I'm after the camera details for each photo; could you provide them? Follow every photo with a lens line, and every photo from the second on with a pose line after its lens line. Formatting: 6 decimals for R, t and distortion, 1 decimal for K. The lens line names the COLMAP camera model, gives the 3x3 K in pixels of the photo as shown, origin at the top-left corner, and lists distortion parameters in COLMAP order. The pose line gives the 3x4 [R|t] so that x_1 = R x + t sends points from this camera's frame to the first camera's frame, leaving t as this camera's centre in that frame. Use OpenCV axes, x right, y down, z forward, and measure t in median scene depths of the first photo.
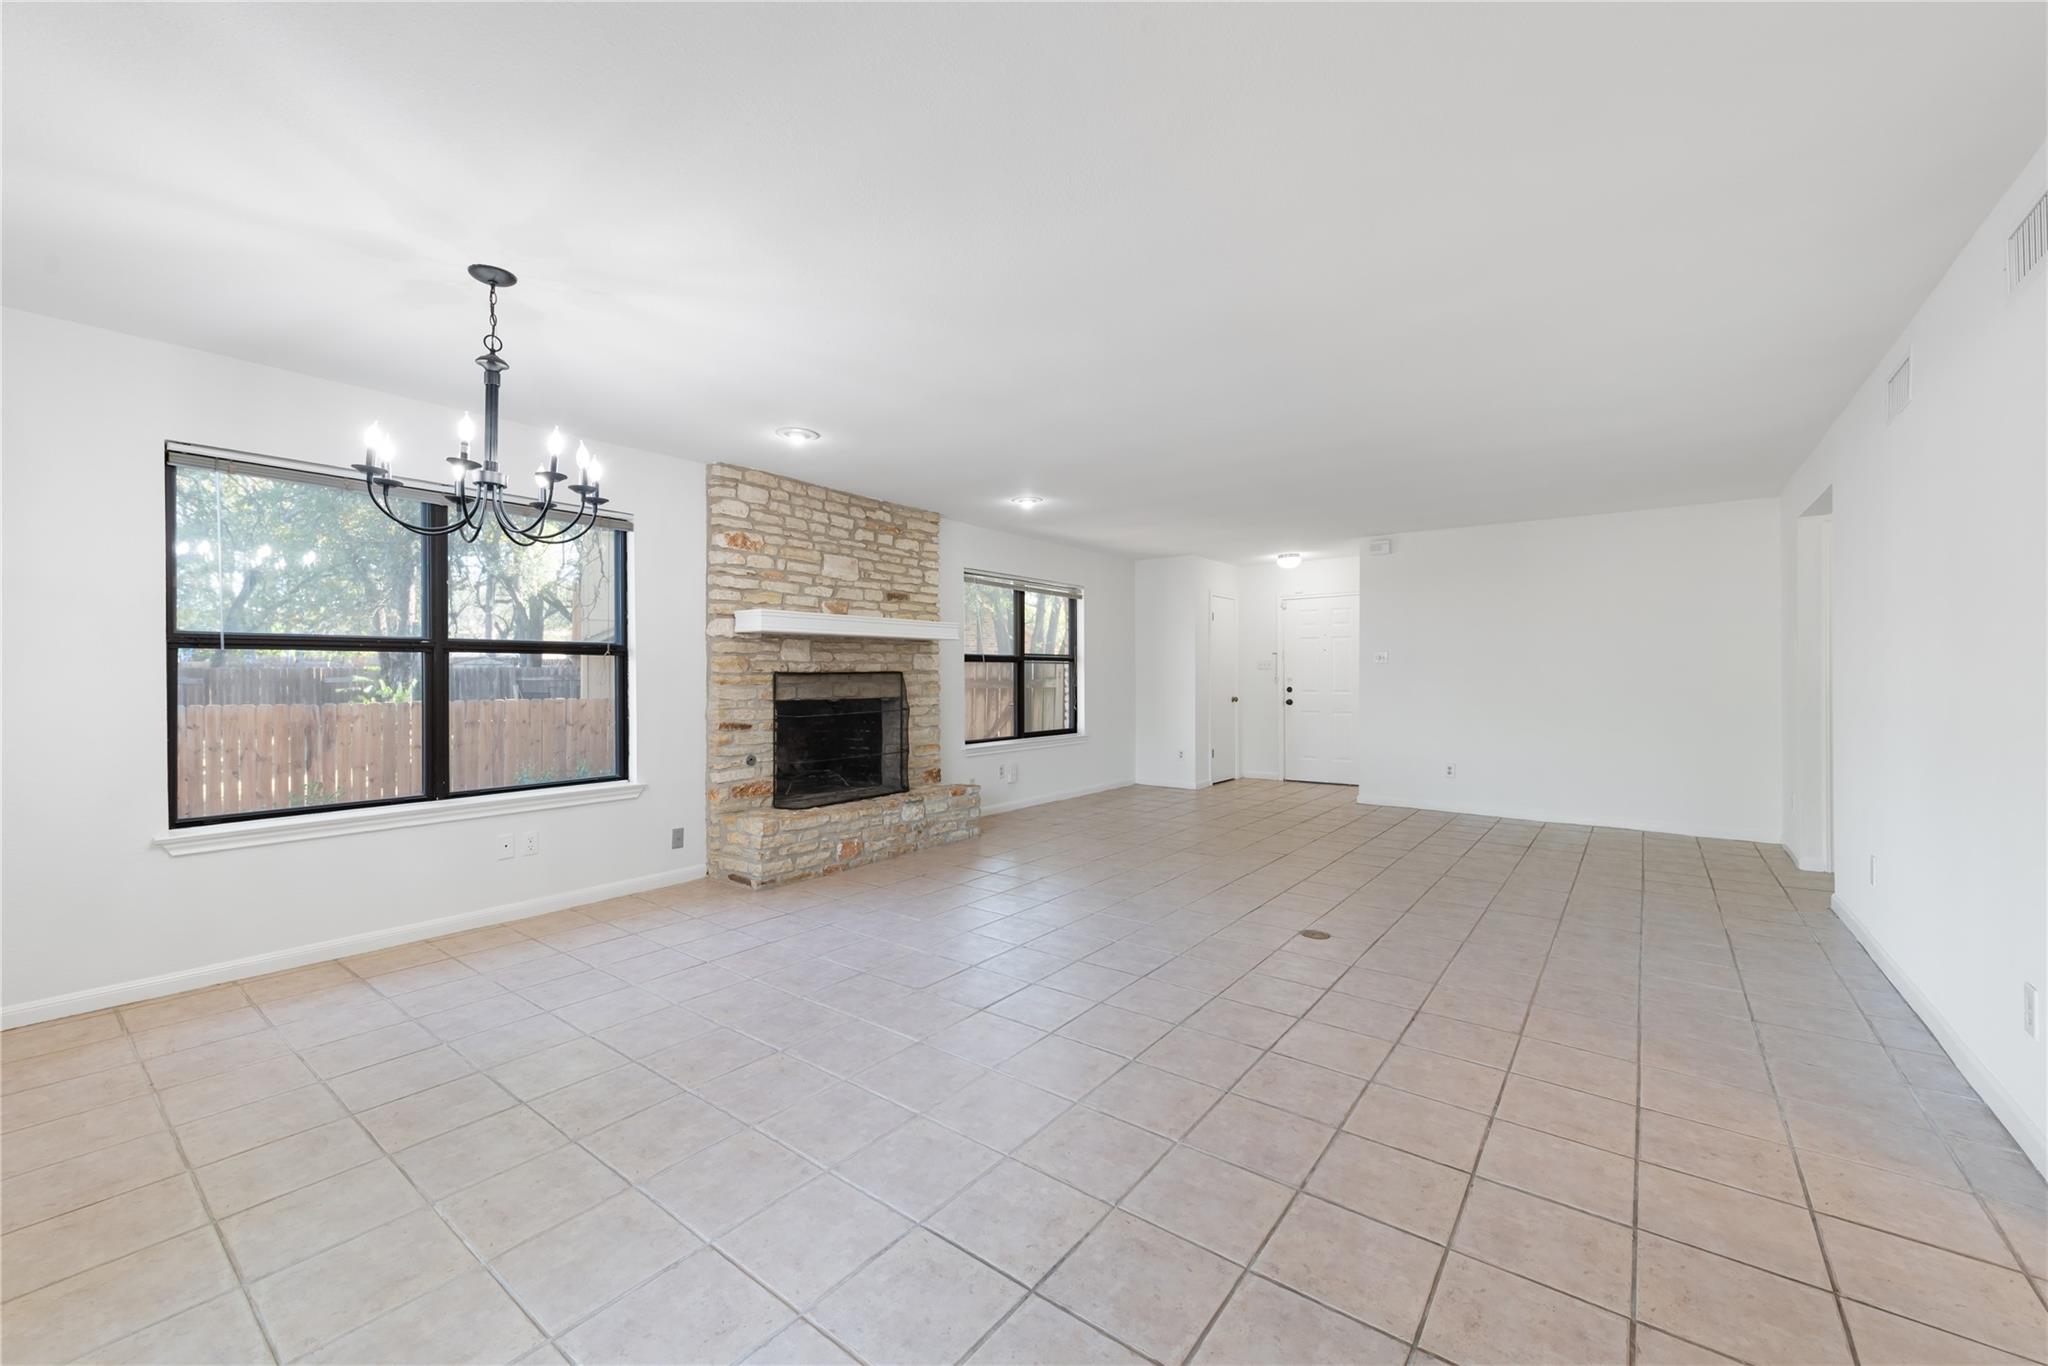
lens RADIAL K [[805.4, 0, 1023.6], [0, 805.4, 673.4], [0, 0, 1]] dist [0.000693, -0.000644]
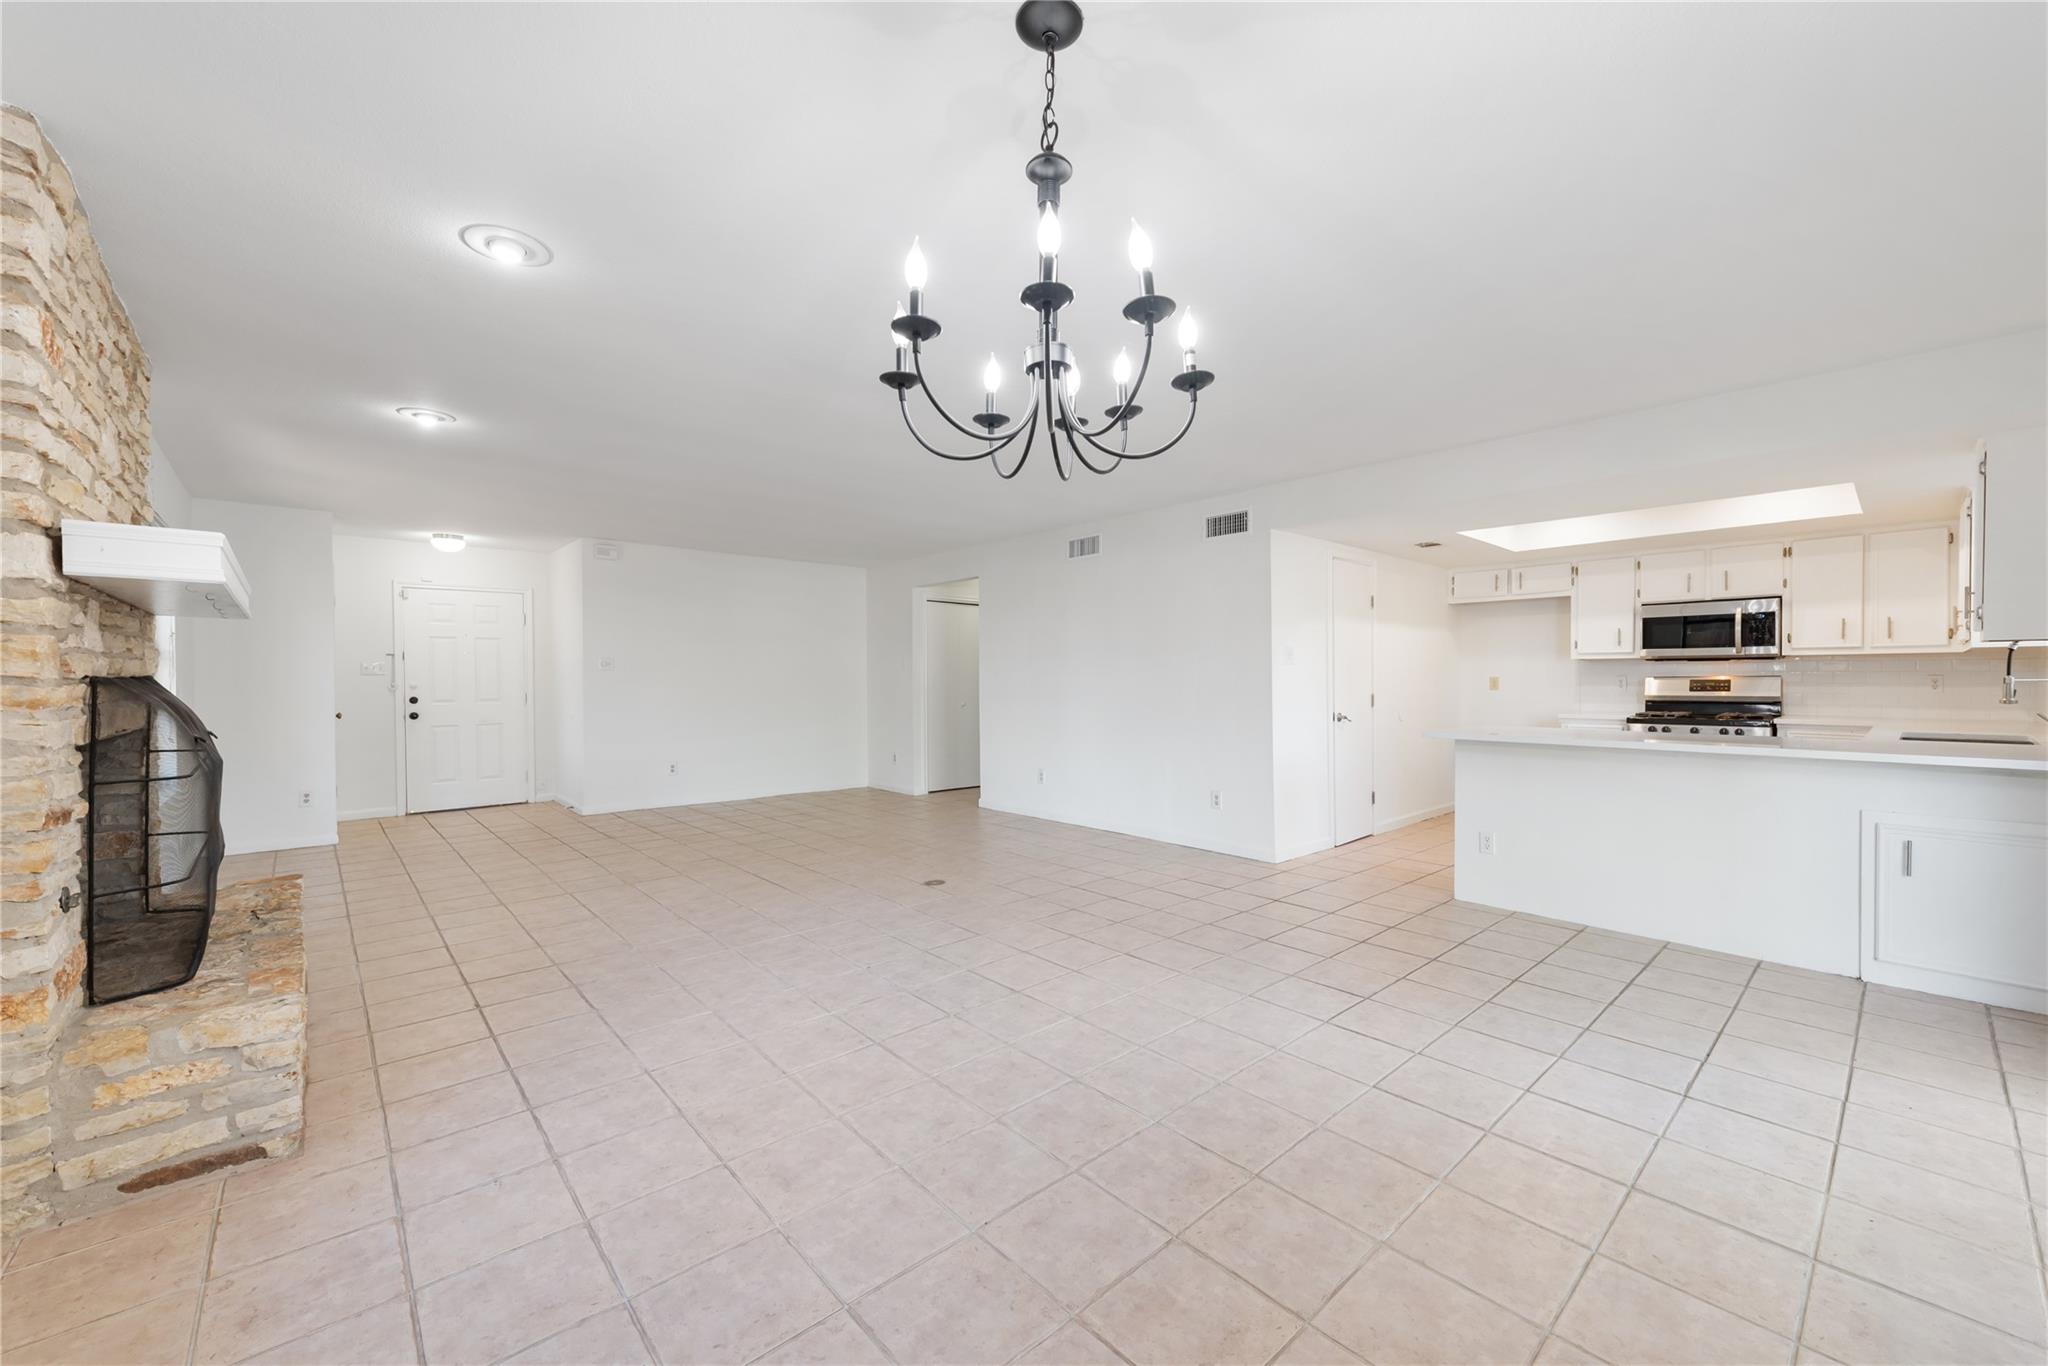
lens RADIAL K [[805.4, 0, 1032.6], [0, 805.4, 684.0], [0, 0, 1]] dist [0.000693, -0.000644]
pose [[0.182148, -0.009372, 0.983227, -0.676990], [0.005182, 0.999950, 0.008572, 0.000061], [-0.983258, 0.003534, 0.182187, 0.481985]]
